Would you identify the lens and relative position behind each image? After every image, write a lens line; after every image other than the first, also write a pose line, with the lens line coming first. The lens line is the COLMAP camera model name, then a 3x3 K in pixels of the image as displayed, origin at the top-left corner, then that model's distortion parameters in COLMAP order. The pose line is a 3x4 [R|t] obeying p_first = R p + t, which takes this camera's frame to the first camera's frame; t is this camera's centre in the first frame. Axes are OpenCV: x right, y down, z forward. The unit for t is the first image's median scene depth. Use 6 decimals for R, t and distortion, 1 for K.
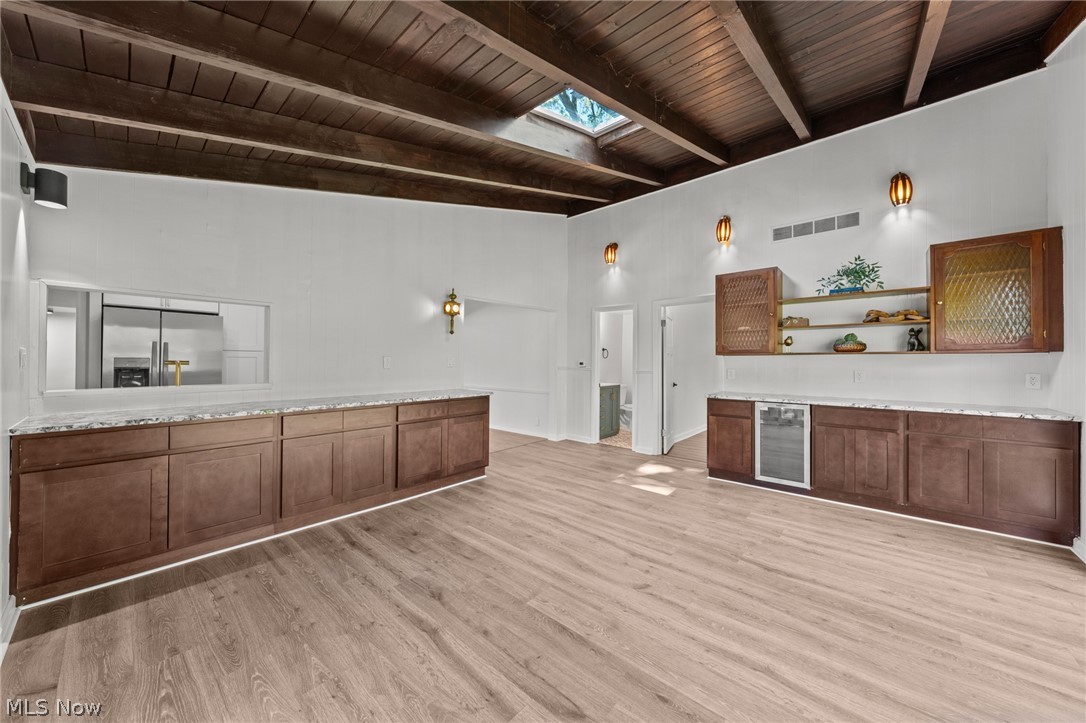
lens RADIAL K [[374.6, 0, 538.8], [0, 374.6, 361.0], [0, 0, 1]] dist [-0.011950, -0.000067]
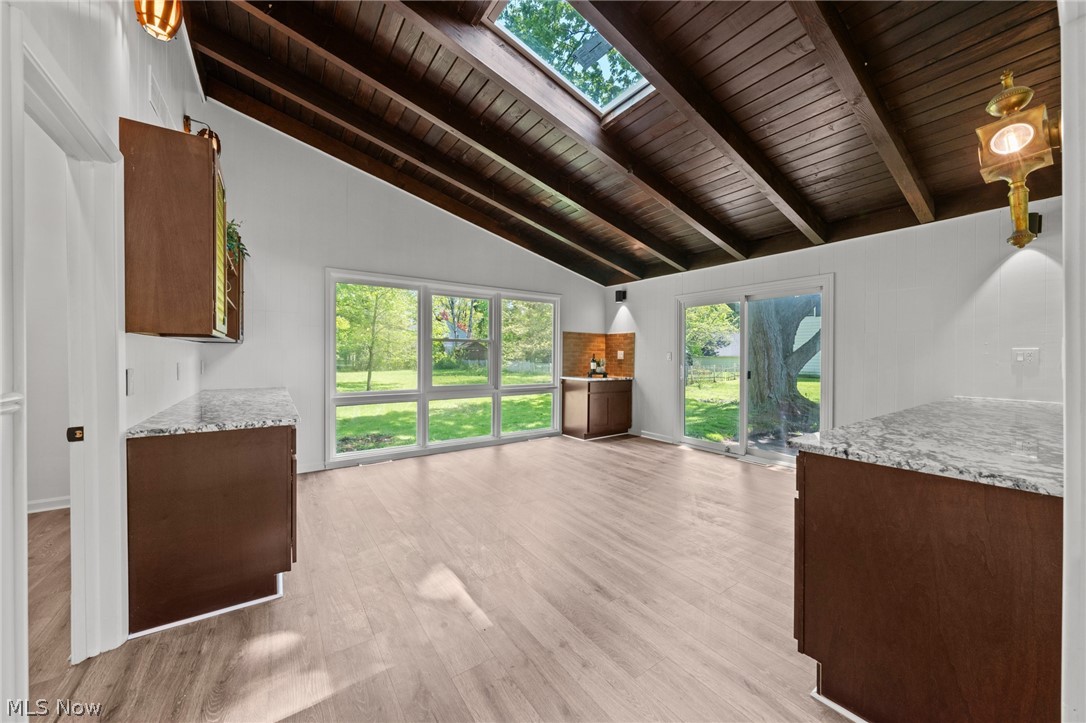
lens RADIAL K [[391.0, 0, 542.9], [0, 391.0, 360.2], [0, 0, 1]] dist [0.006552, -0.000301]
pose [[-0.973577, -0.016227, 0.227782, 0.025090], [-0.014474, 0.999851, 0.009367, 0.005885], [-0.227900, 0.005823, -0.973667, 1.666702]]
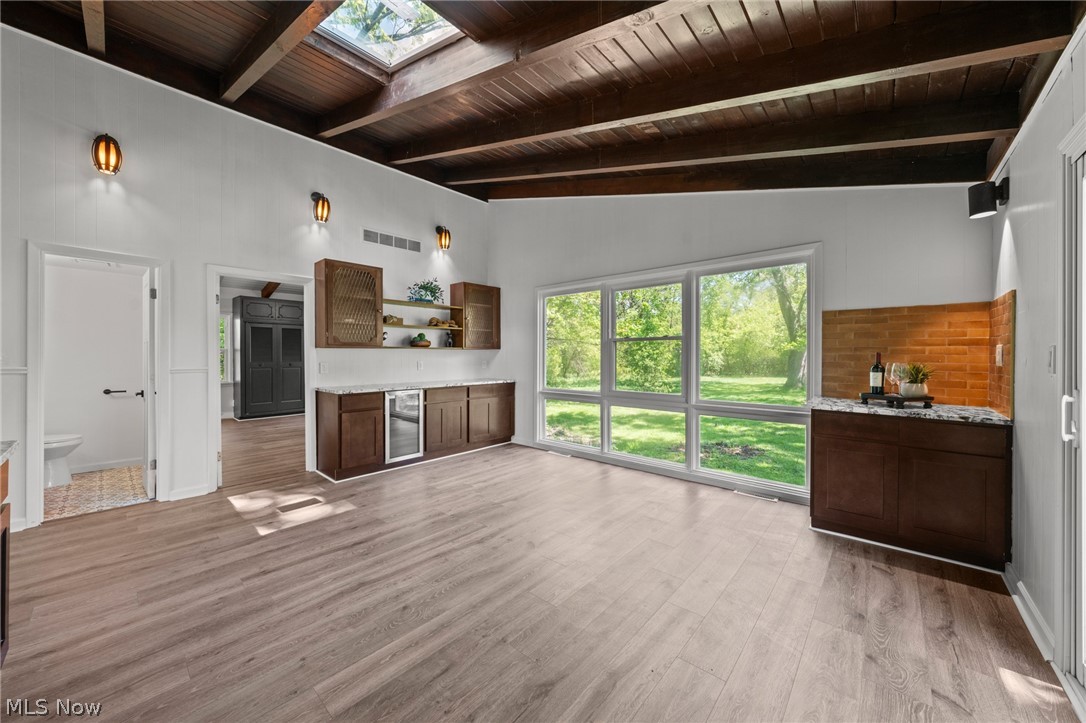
lens RADIAL K [[391.0, 0, 544.6], [0, 391.0, 359.0], [0, 0, 1]] dist [0.006552, -0.000301]
pose [[0.004684, -0.015787, 0.999864, -0.585438], [-0.005242, 0.999861, 0.015812, -0.006804], [-0.999975, -0.005316, 0.004600, 0.576705]]
